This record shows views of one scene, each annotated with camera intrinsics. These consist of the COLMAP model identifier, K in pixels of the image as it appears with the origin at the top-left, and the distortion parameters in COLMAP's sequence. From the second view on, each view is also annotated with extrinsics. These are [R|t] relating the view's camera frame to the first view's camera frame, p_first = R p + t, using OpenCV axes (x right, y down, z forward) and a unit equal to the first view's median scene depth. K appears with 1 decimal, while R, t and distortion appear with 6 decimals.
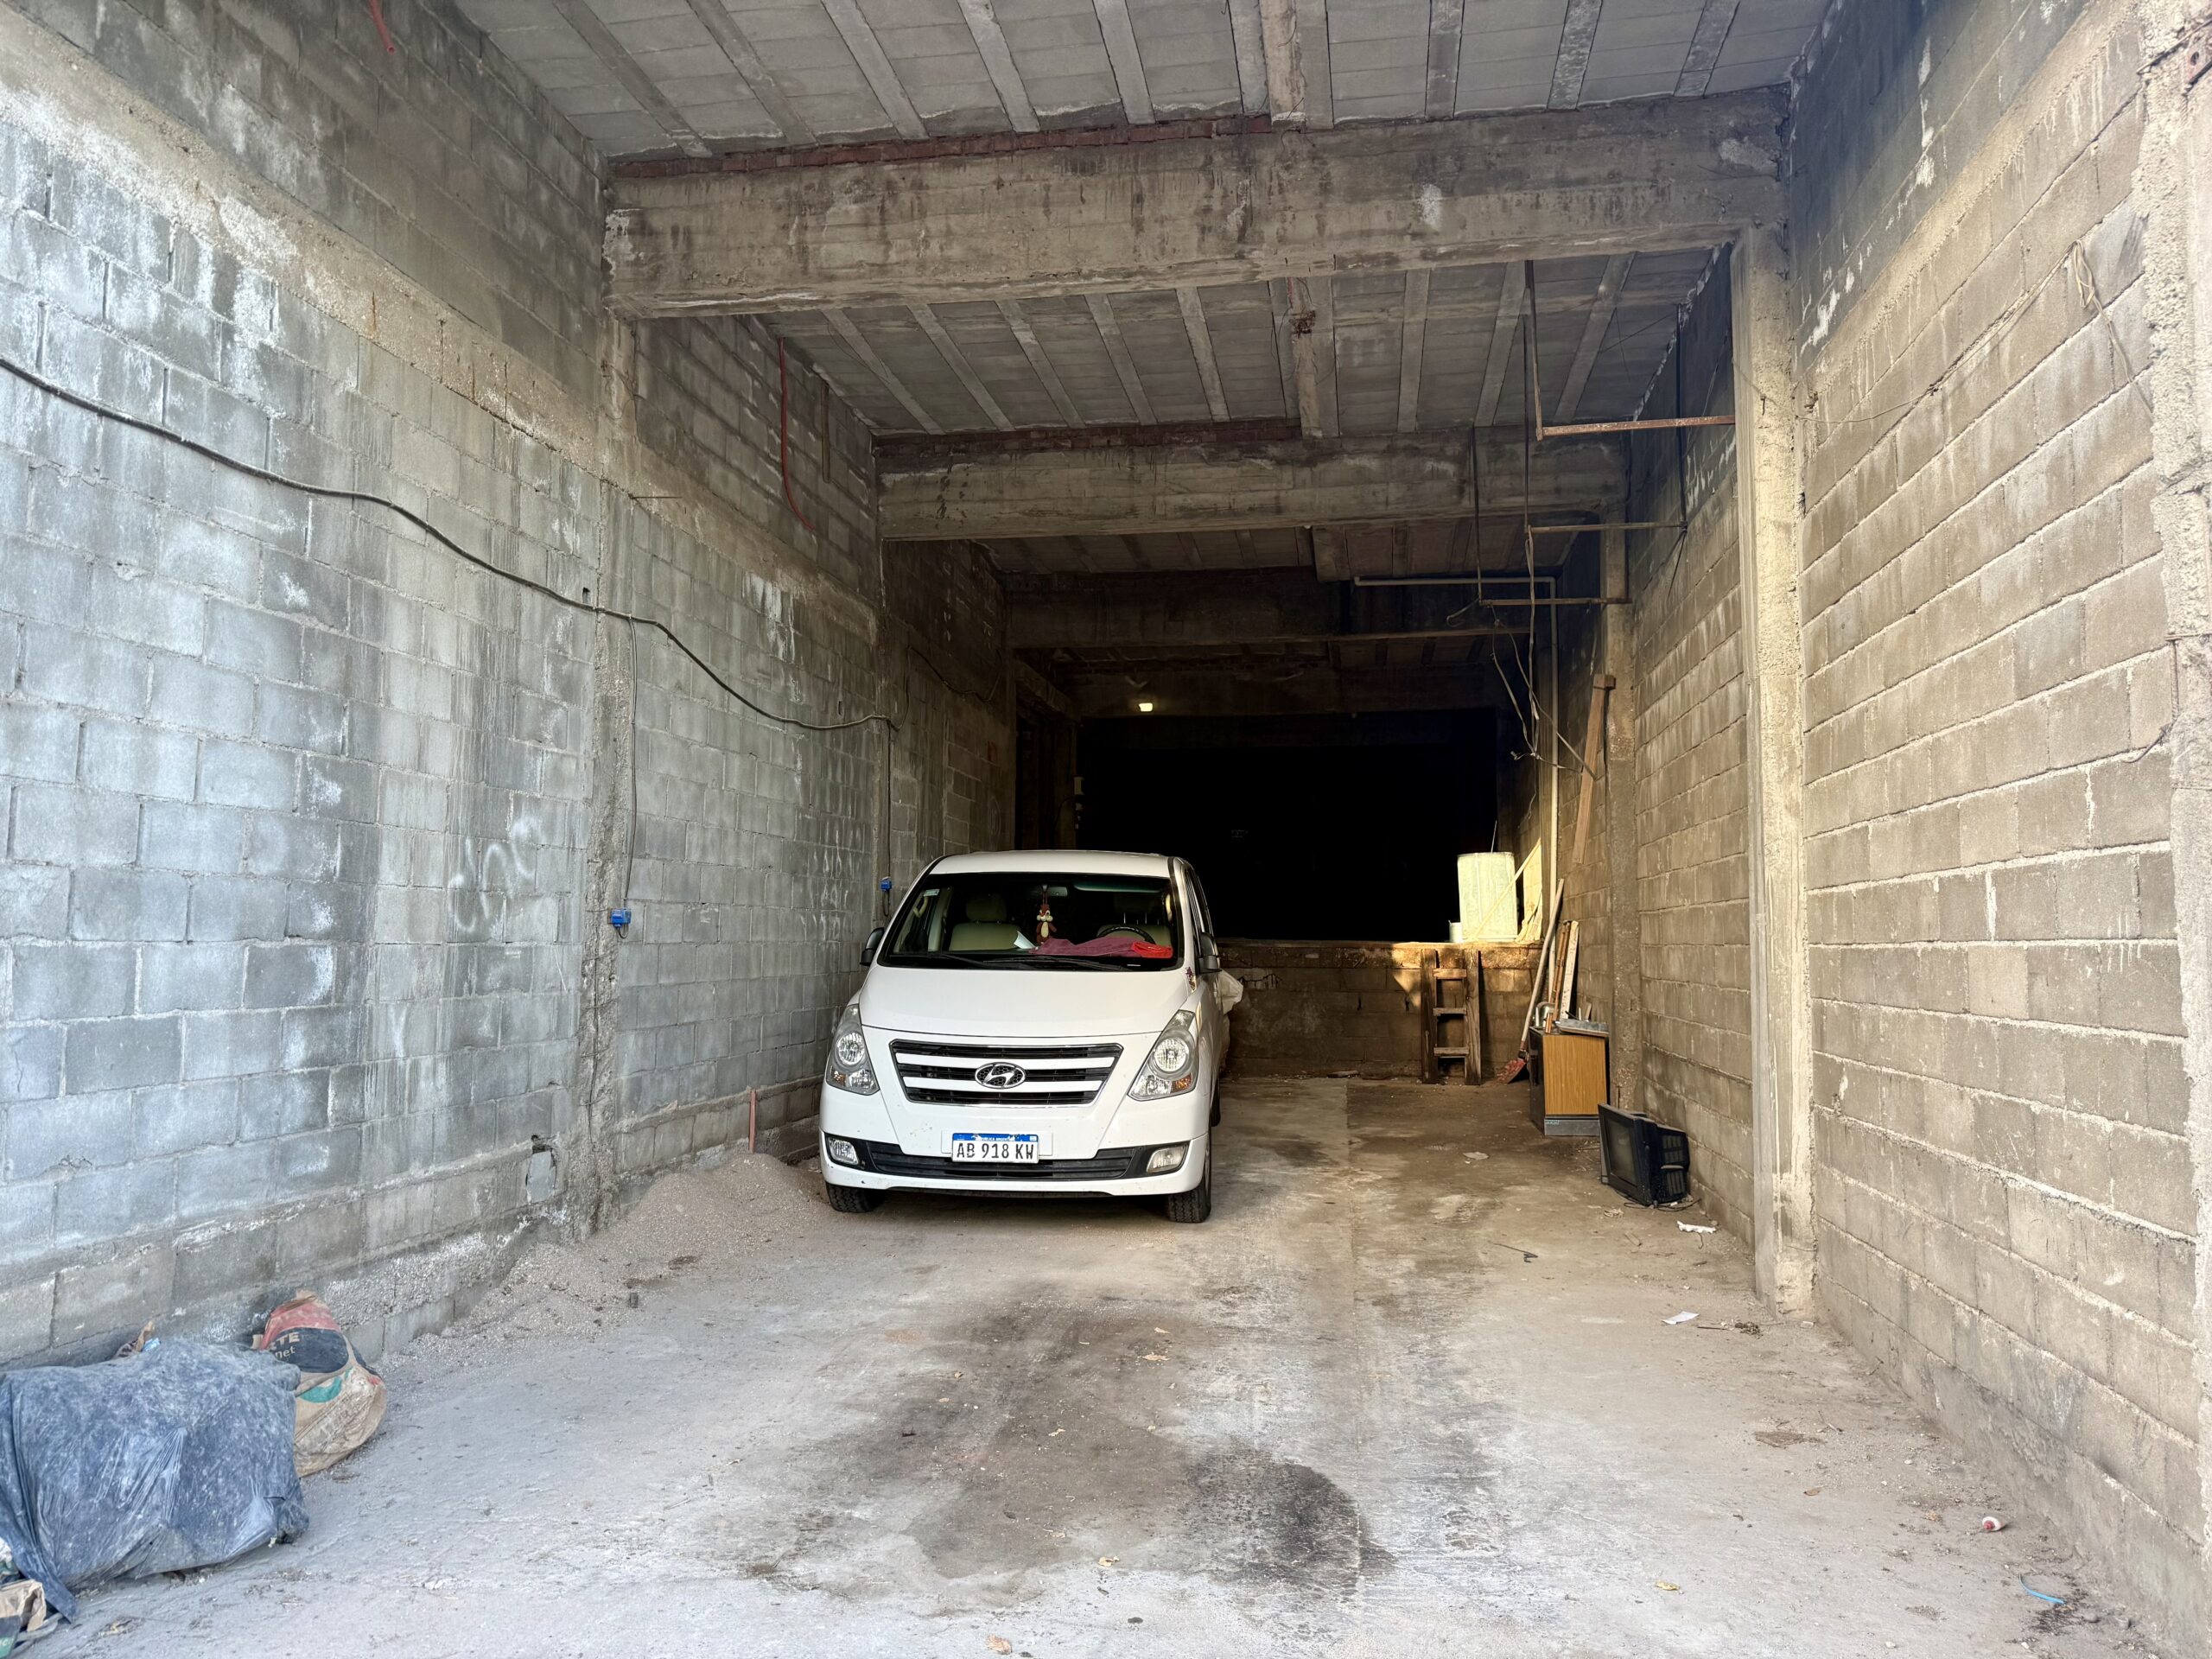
lens RADIAL K [[1627.5, 0, 1102.4], [0, 1627.5, 830.7], [0, 0, 1]] dist [0.042771, -0.077152]
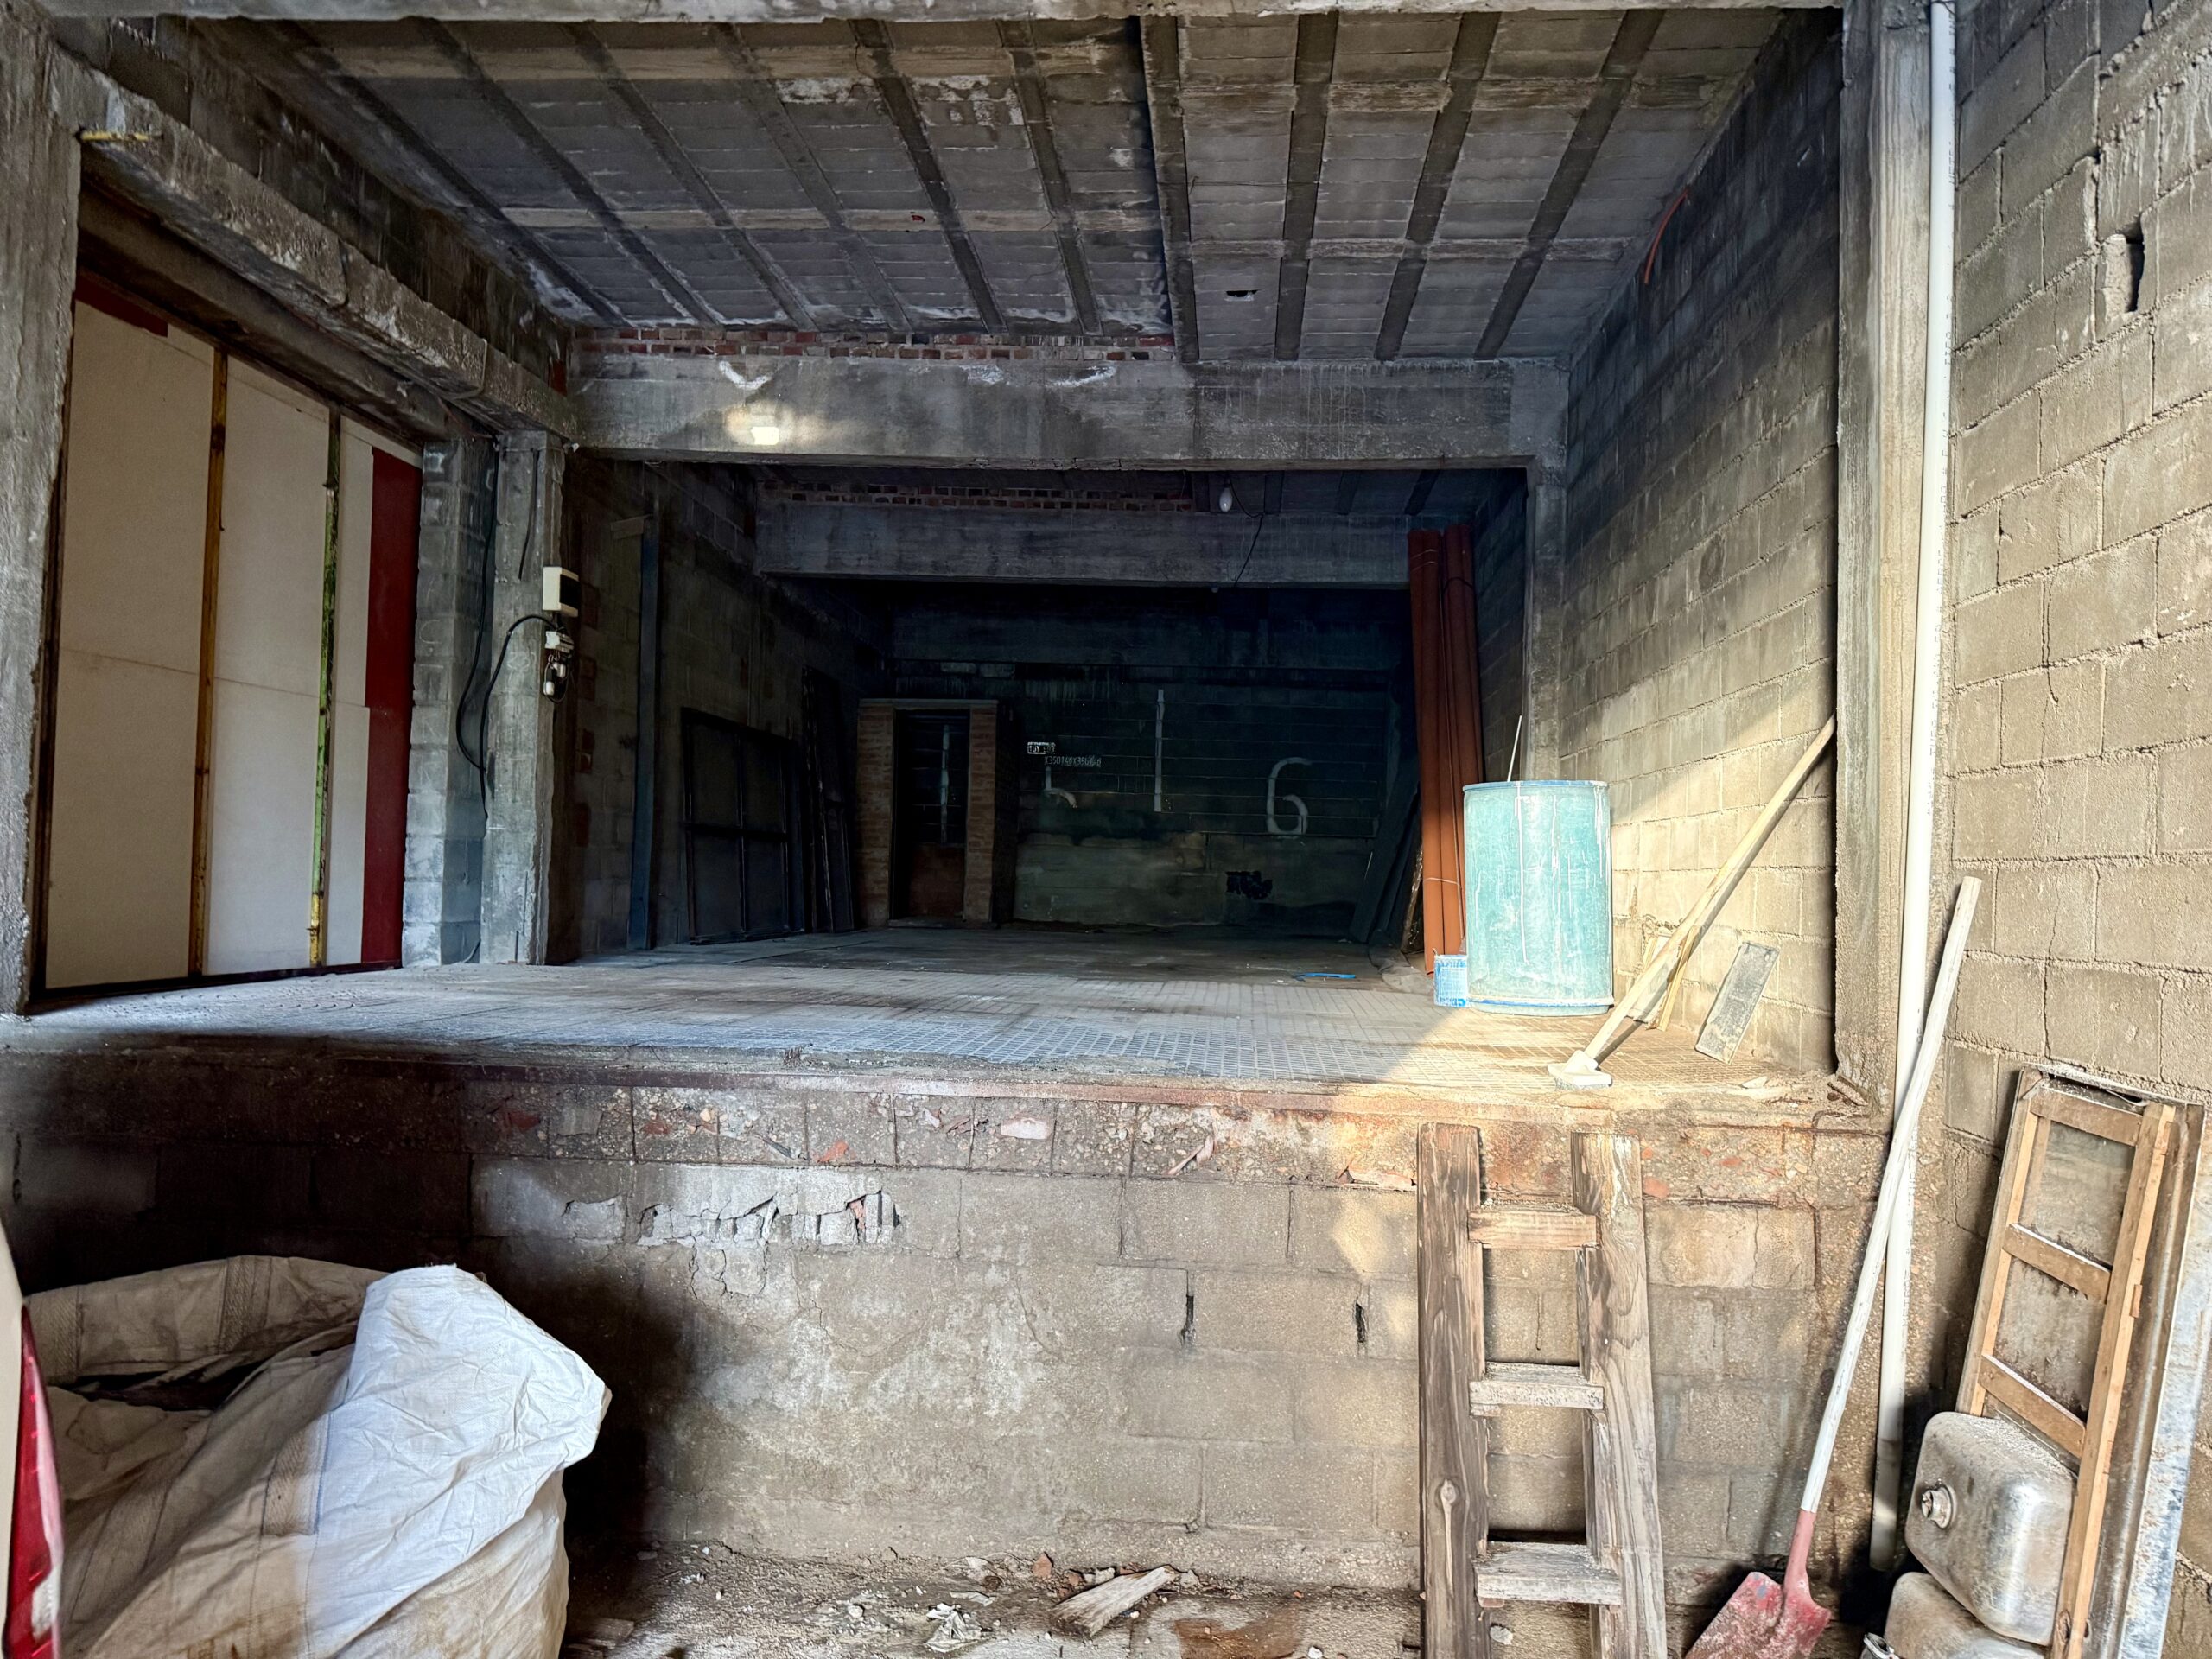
lens RADIAL K [[1627.5, 0, 1100.2], [0, 1627.5, 829.7], [0, 0, 1]] dist [0.042771, -0.077152]
pose [[0.996925, 0.032374, 0.071357, 0.111509], [-0.035262, 0.998594, 0.039587, 0.014011], [-0.069975, -0.041981, 0.996665, 0.674636]]
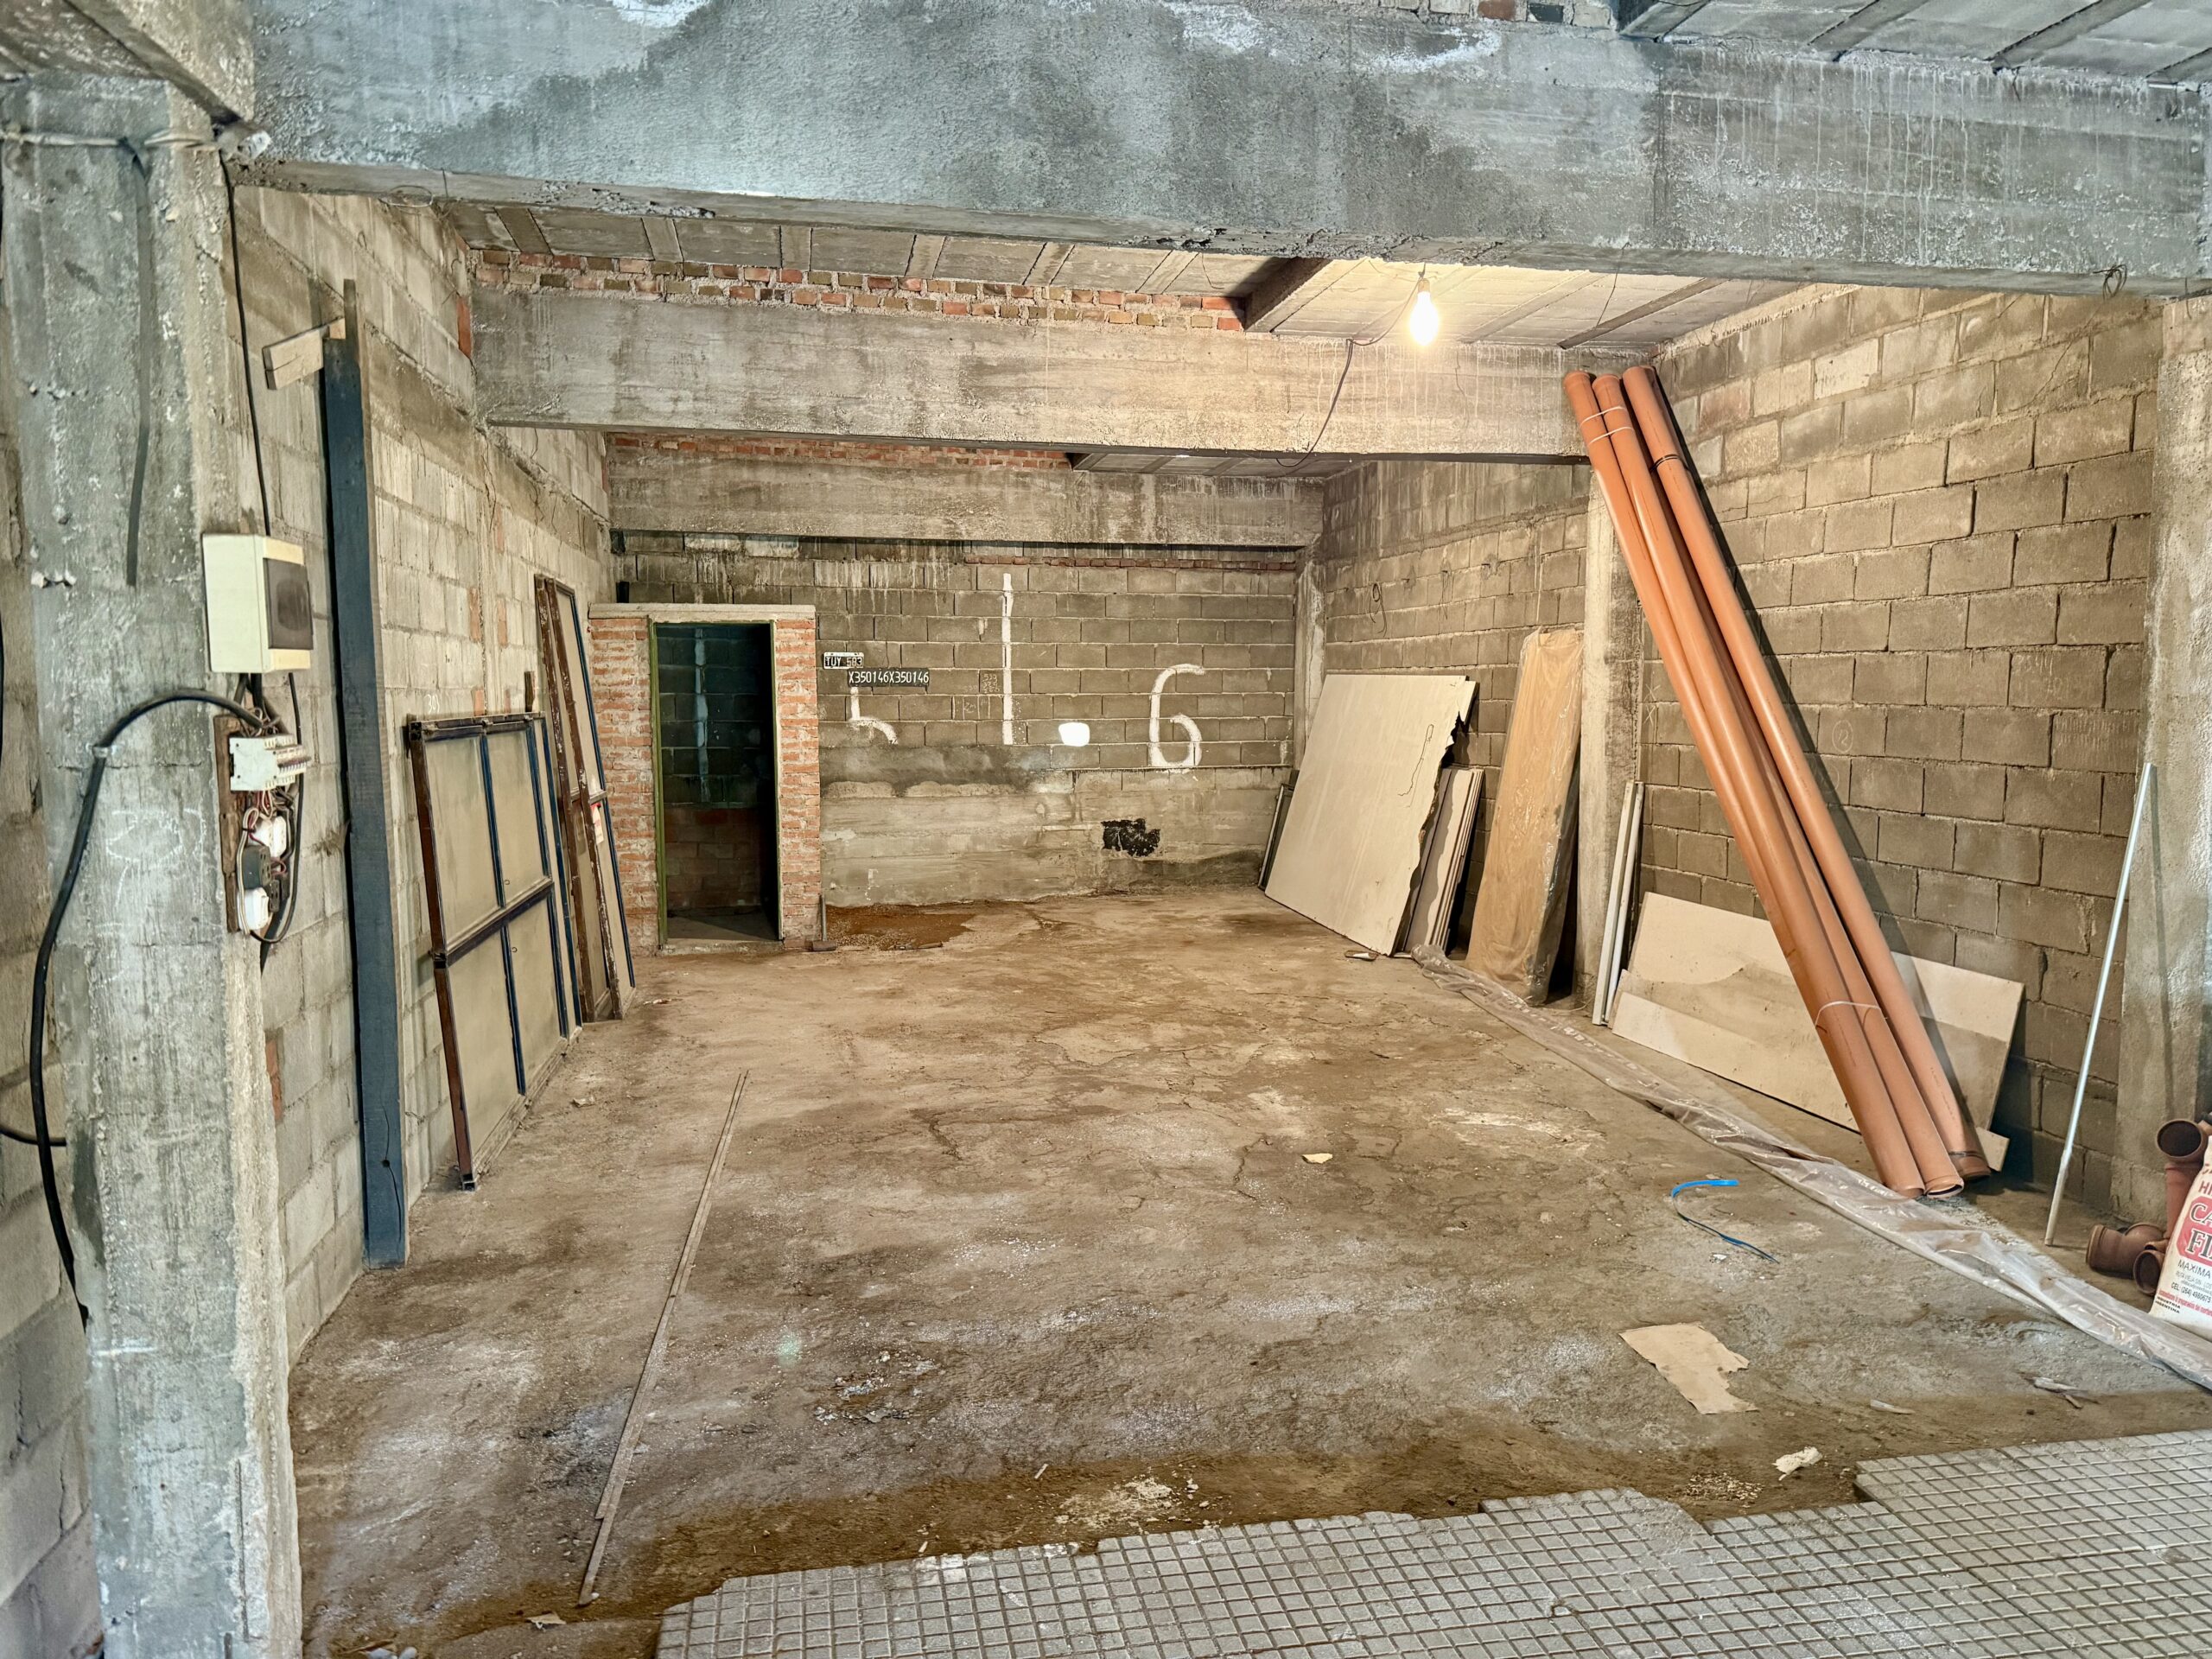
lens RADIAL K [[1627.5, 0, 1114.1], [0, 1627.5, 852.4], [0, 0, 1]] dist [0.042771, -0.077152]
pose [[0.937790, -0.033413, 0.345590, 0.005613], [-0.026976, 0.985338, 0.168469, -0.037104], [-0.346152, -0.167311, 0.923139, 0.995970]]
